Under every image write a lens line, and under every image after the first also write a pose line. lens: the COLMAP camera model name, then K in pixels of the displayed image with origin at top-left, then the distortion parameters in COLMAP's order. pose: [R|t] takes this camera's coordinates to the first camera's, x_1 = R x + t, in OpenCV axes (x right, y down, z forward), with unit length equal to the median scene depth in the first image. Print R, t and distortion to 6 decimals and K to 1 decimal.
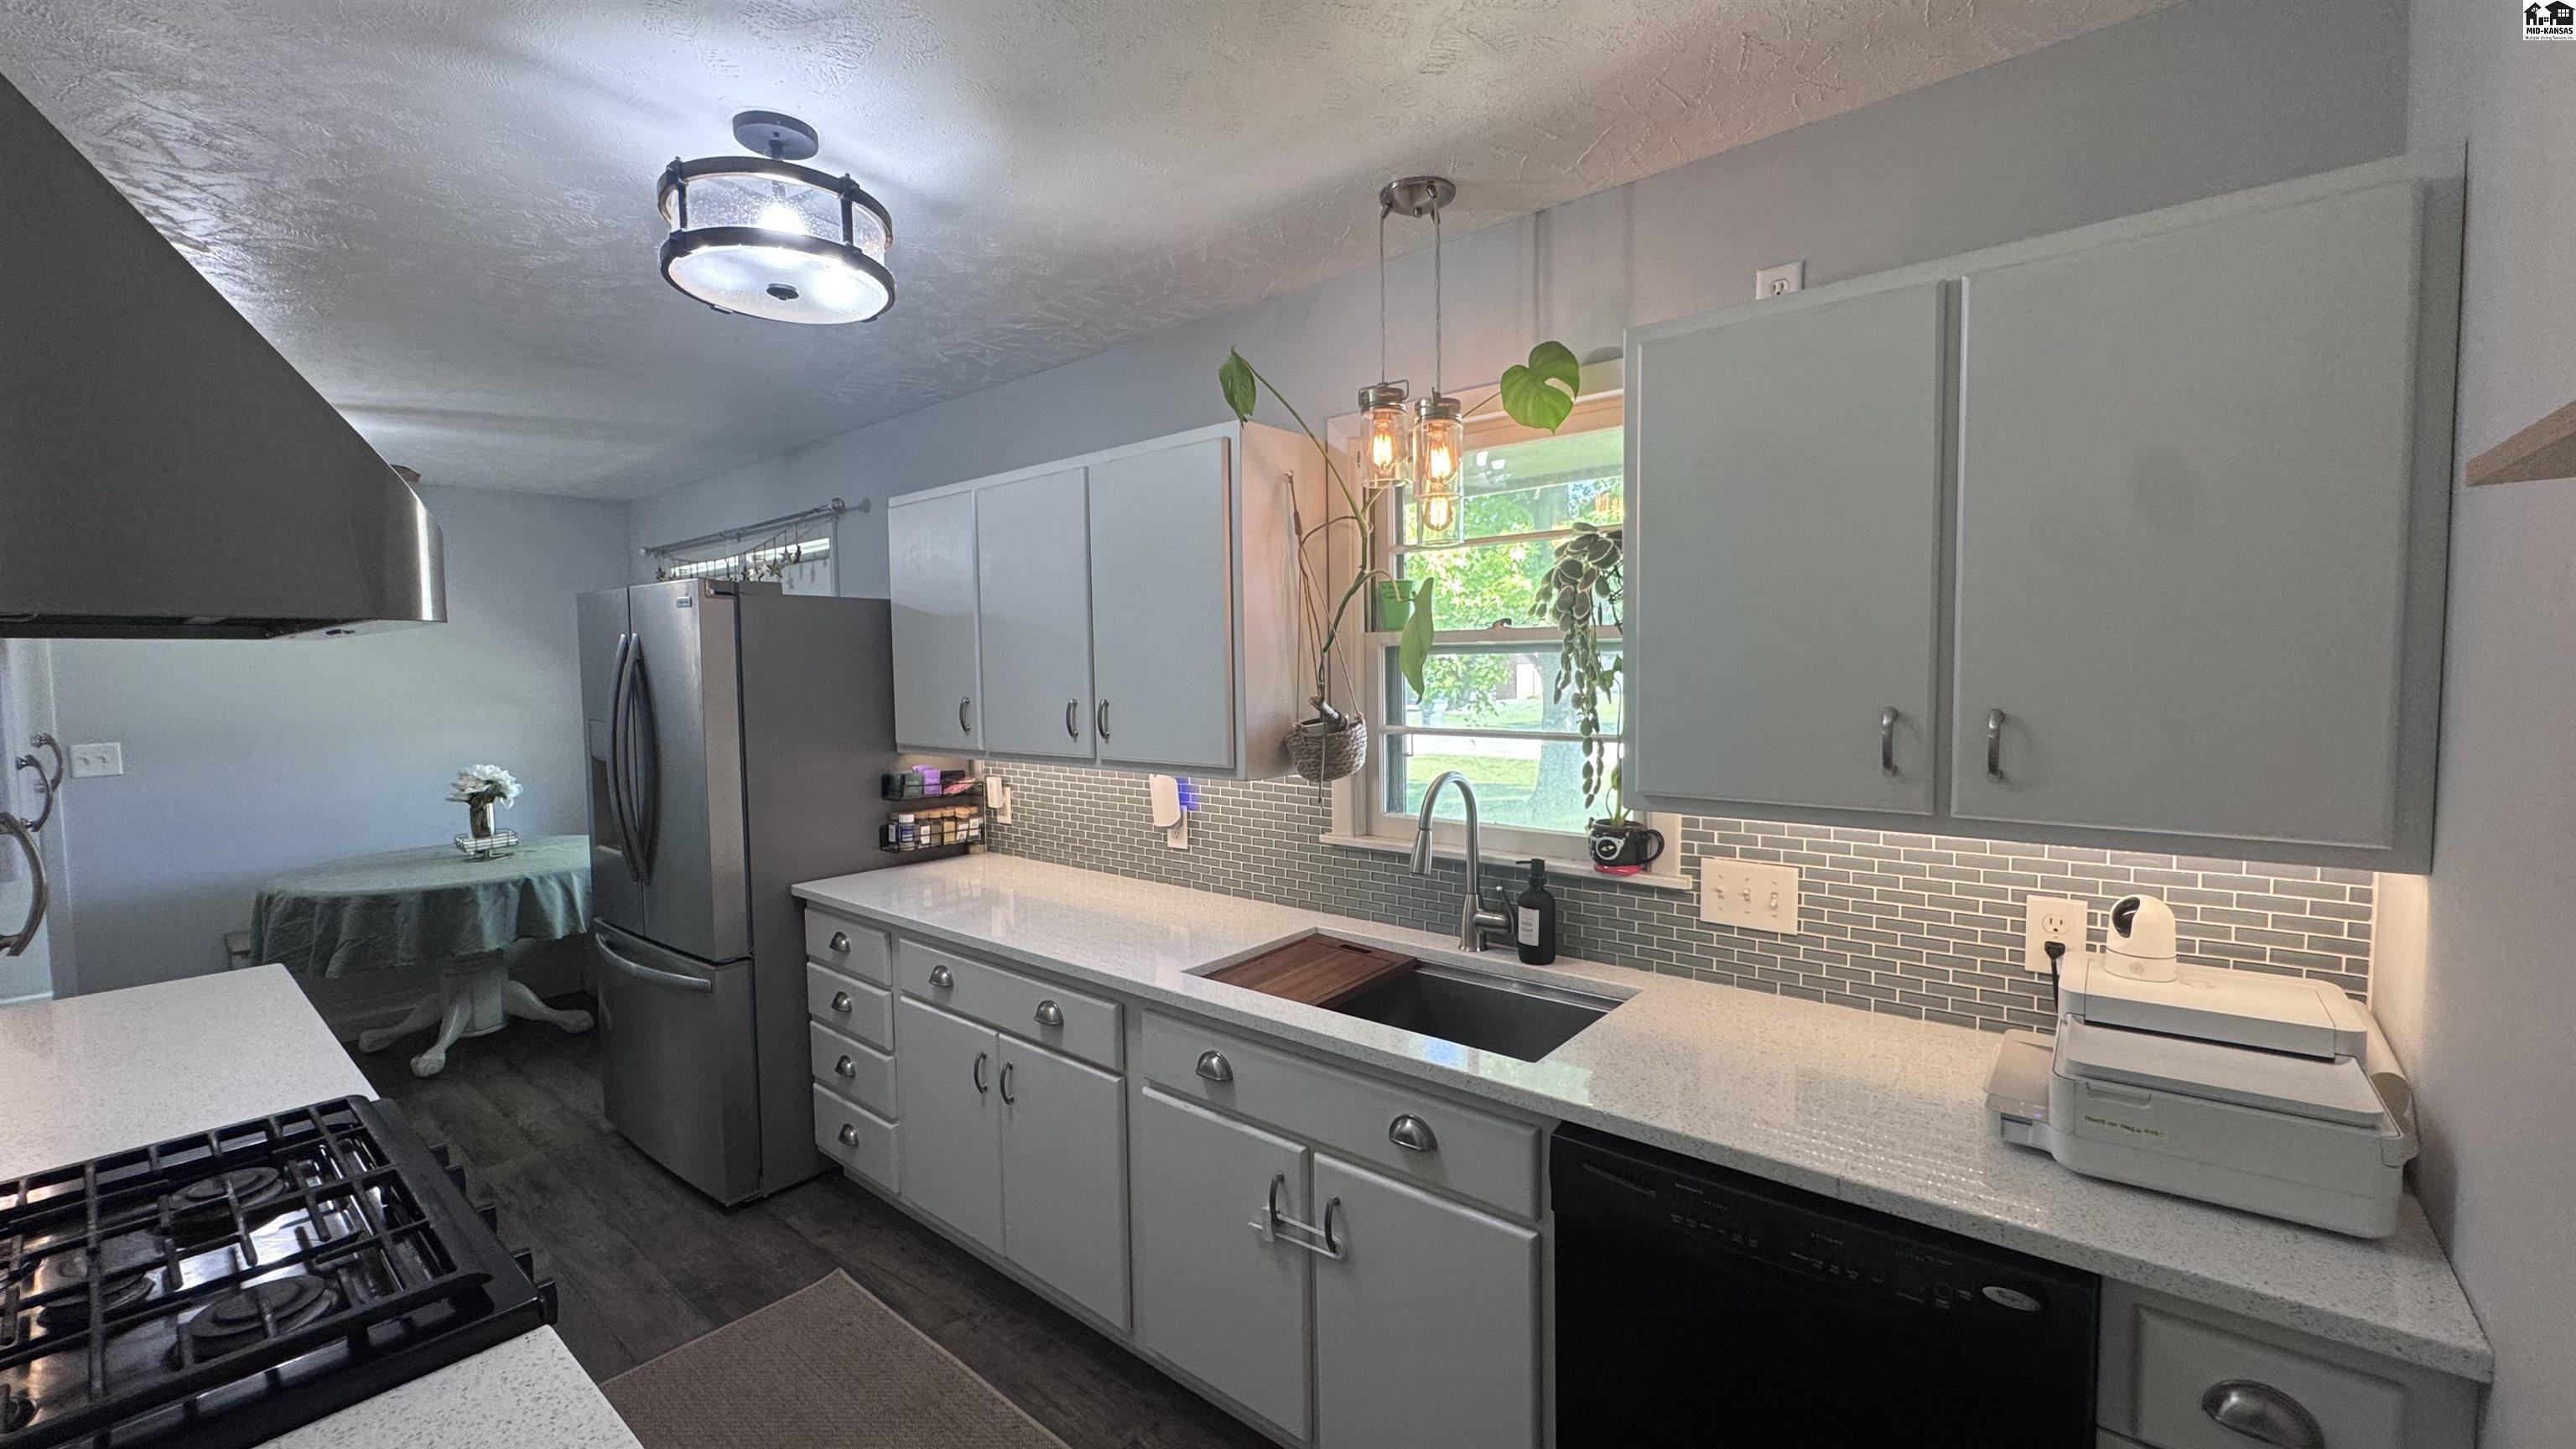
lens RADIAL K [[1032.1, 0, 1285.0], [0, 1032.1, 717.8], [0, 0, 1]] dist [-0.001435, 0.000287]
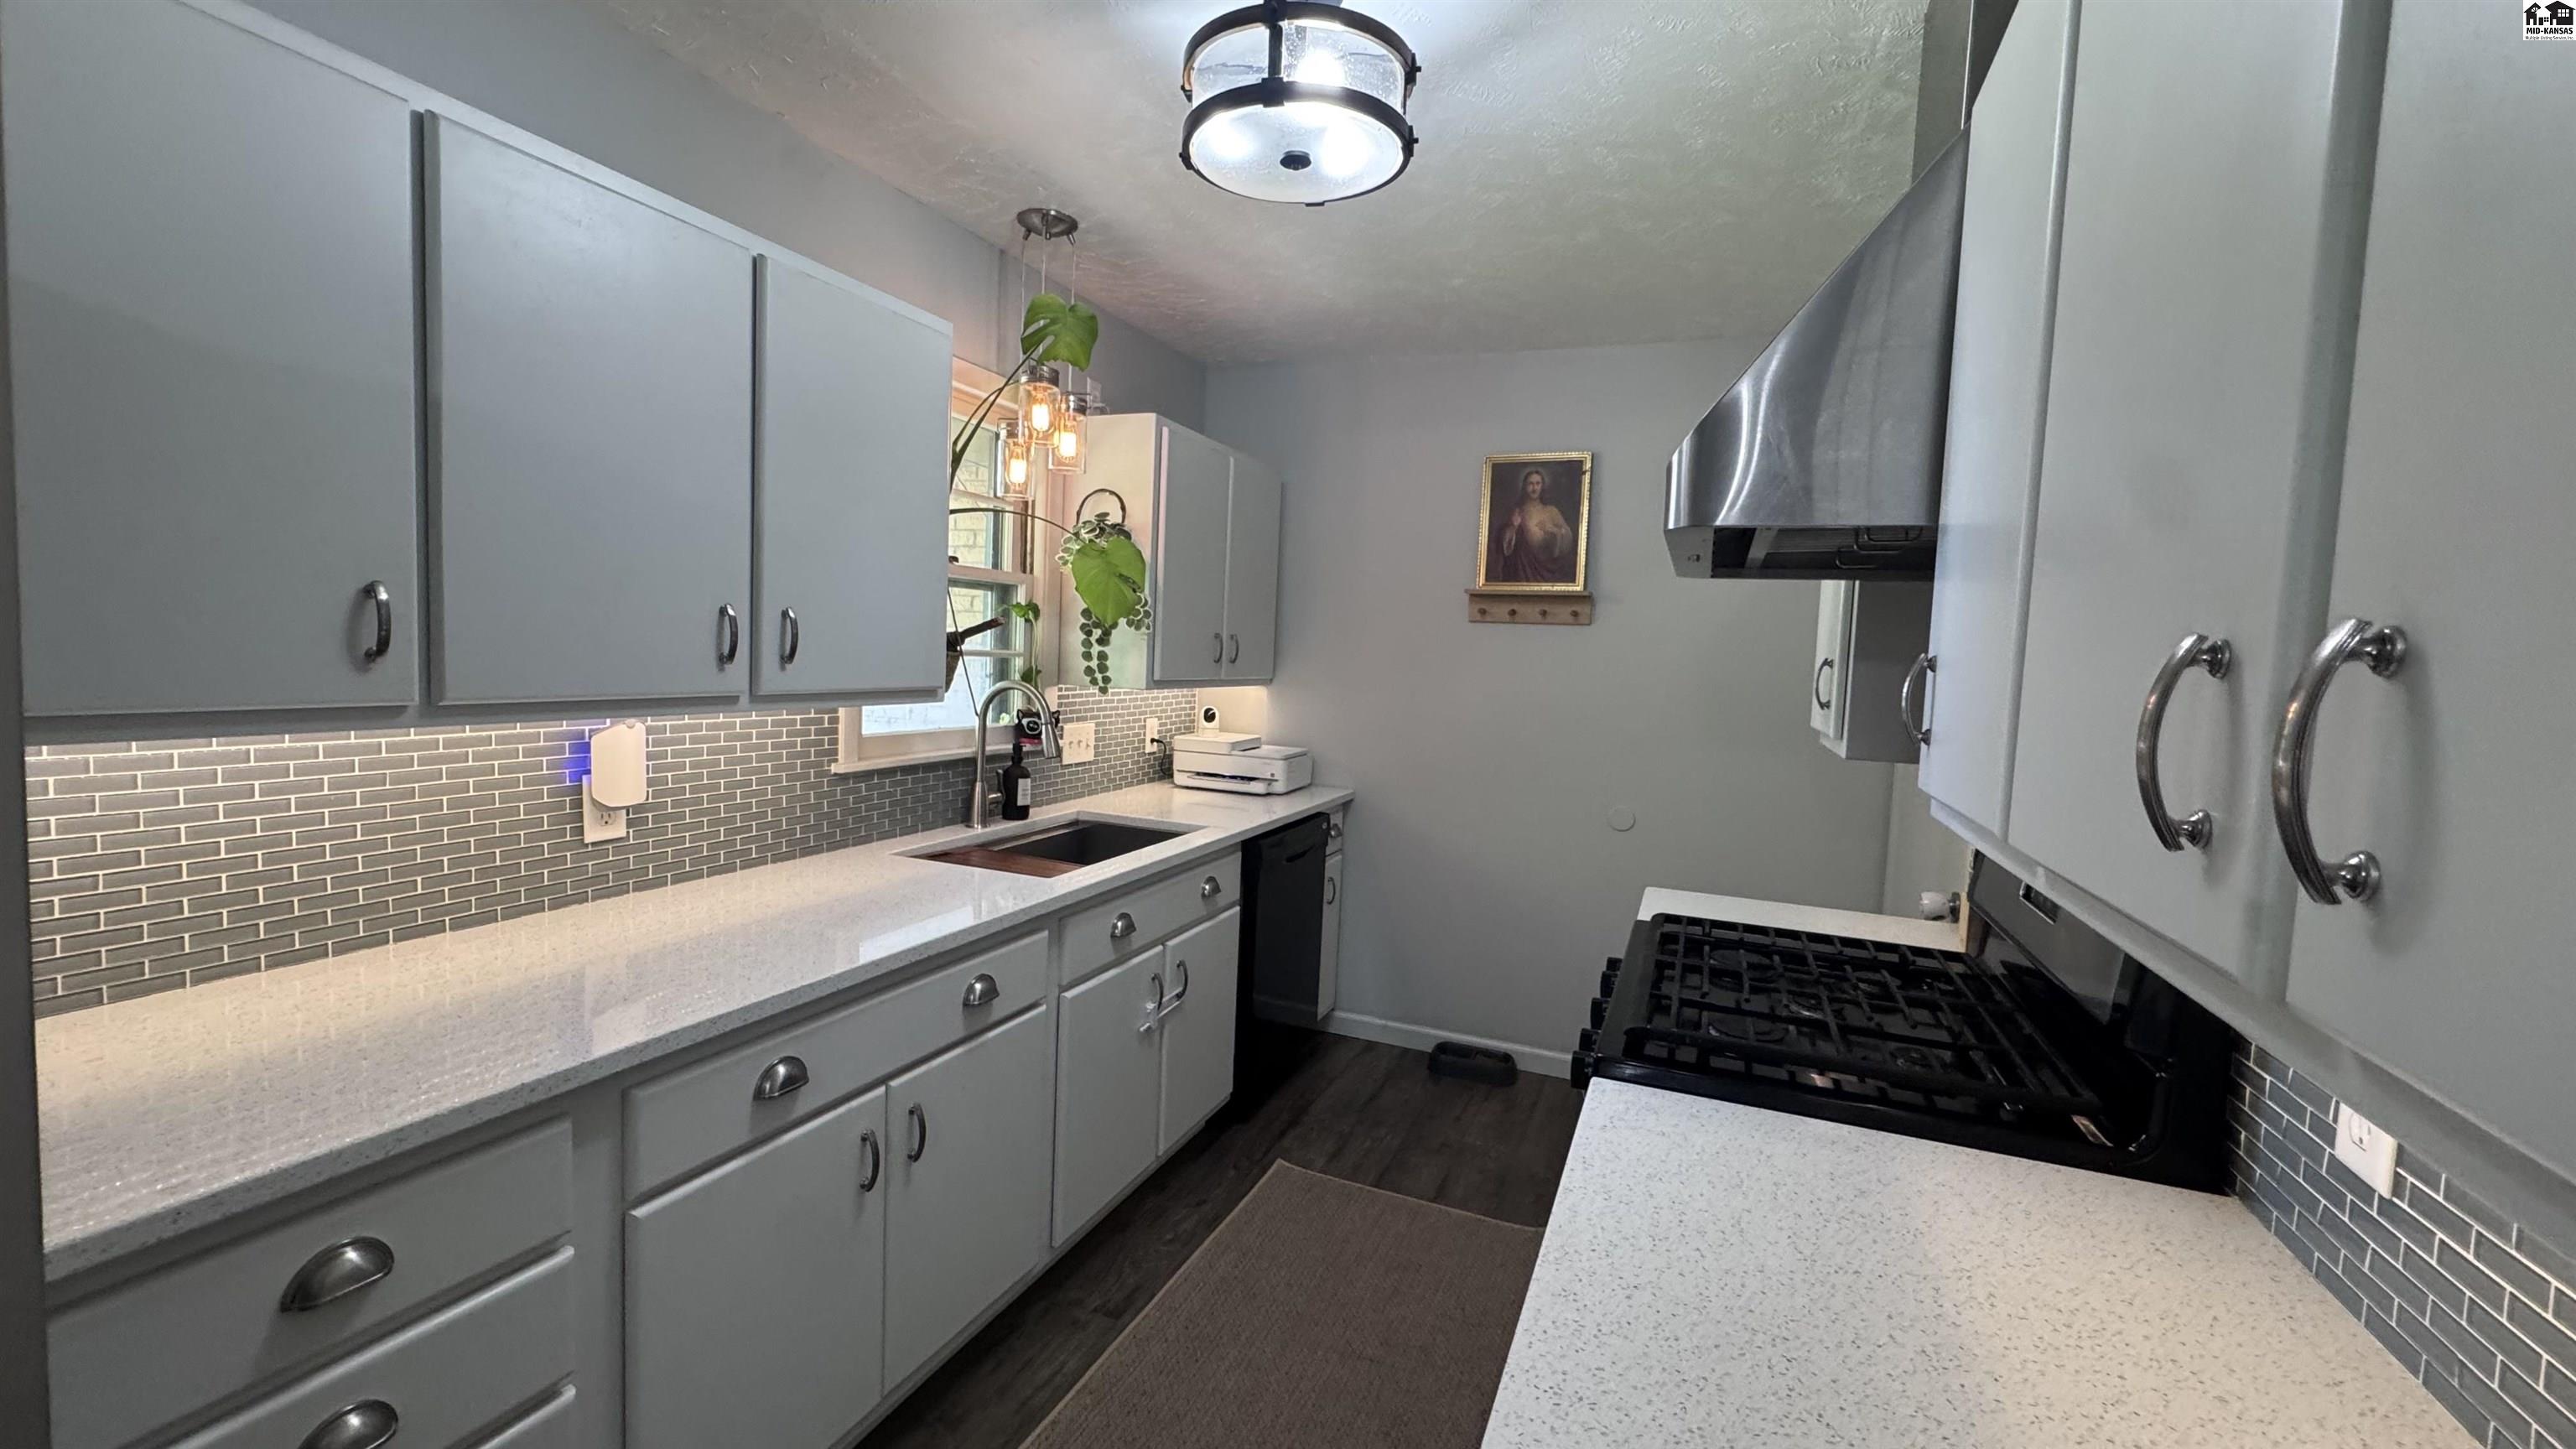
lens RADIAL K [[1032.1, 0, 1285.0], [0, 1032.1, 717.8], [0, 0, 1]] dist [-0.001435, 0.000287]
pose [[-0.307052, -0.062522, 0.949637, -0.867913], [0.011007, 0.997540, 0.069235, 0.010967], [-0.951629, 0.031712, -0.305609, 0.817577]]
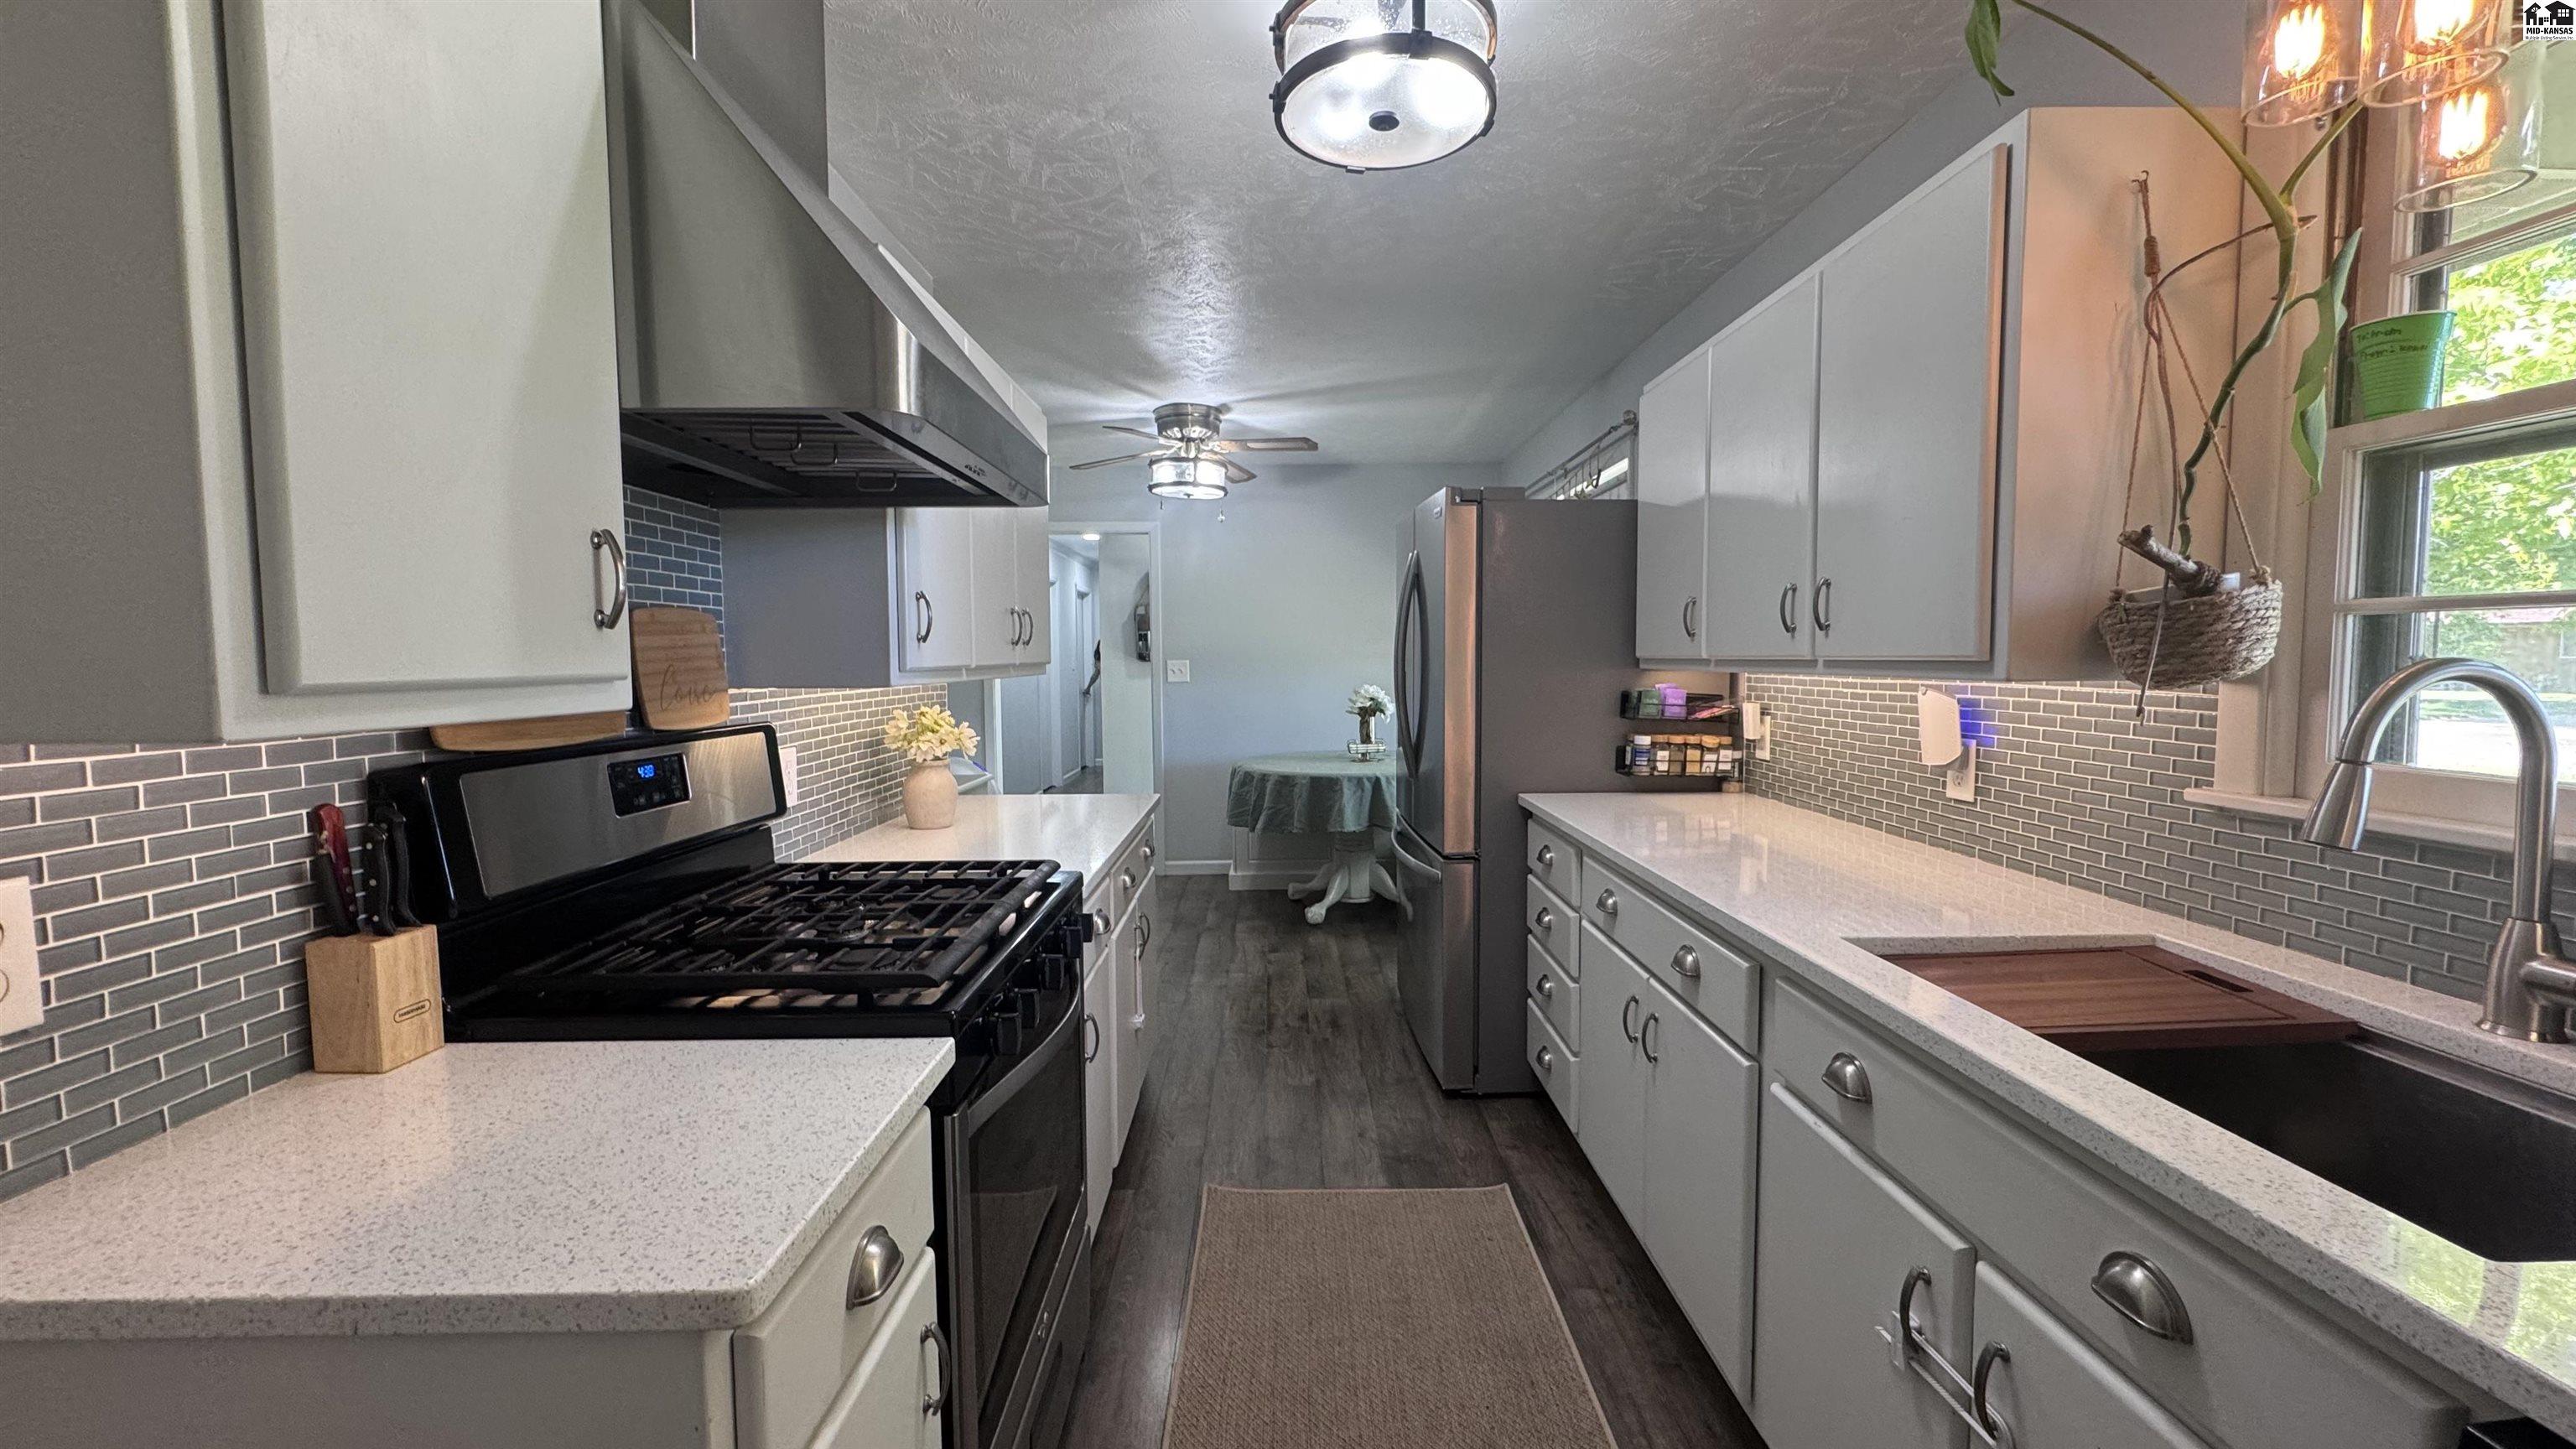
lens RADIAL K [[1032.1, 0, 1285.0], [0, 1032.1, 717.8], [0, 0, 1]] dist [-0.001435, 0.000287]
pose [[0.653761, 0.057680, -0.754499, 0.127604], [-0.044096, 0.998300, 0.038110, 0.066058], [0.755415, 0.008356, 0.655193, 0.194443]]
